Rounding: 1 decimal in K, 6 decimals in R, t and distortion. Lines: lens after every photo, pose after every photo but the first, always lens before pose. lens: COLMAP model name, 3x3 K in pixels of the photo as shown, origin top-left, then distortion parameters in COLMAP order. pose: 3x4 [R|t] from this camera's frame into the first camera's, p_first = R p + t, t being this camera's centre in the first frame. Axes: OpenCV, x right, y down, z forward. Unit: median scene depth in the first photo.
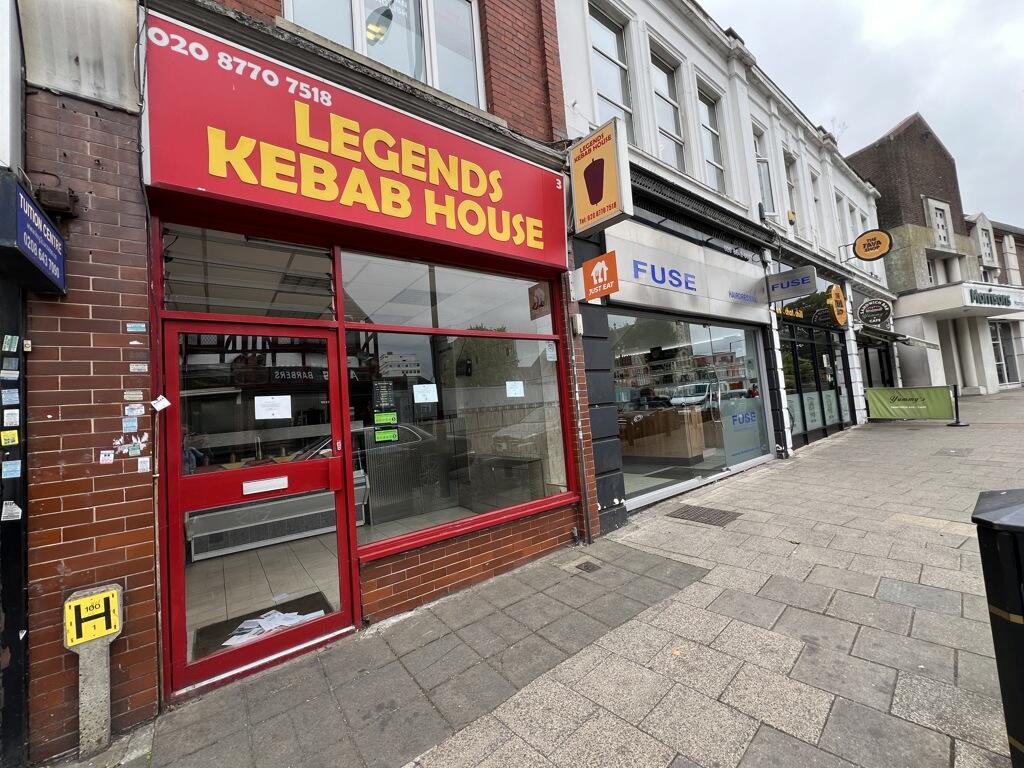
lens RADIAL K [[410.5, 0, 512.0], [0, 410.5, 384.0], [0, 0, 1]] dist [0.001194, 0.000027]
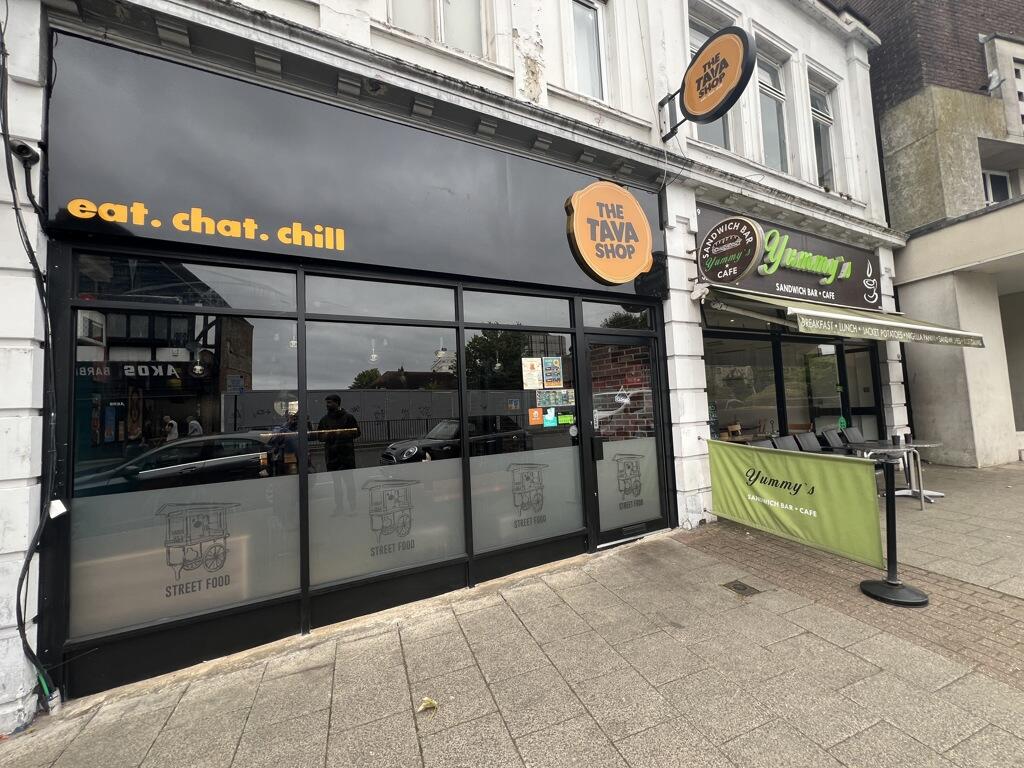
lens RADIAL K [[410.5, 0, 512.0], [0, 410.5, 384.0], [0, 0, 1]] dist [0.001194, 0.000027]
pose [[0.983822, 0.021277, -0.177882, 0.572981], [-0.019424, 0.999737, 0.012154, -0.035816], [0.178093, -0.008502, 0.983977, 0.434569]]
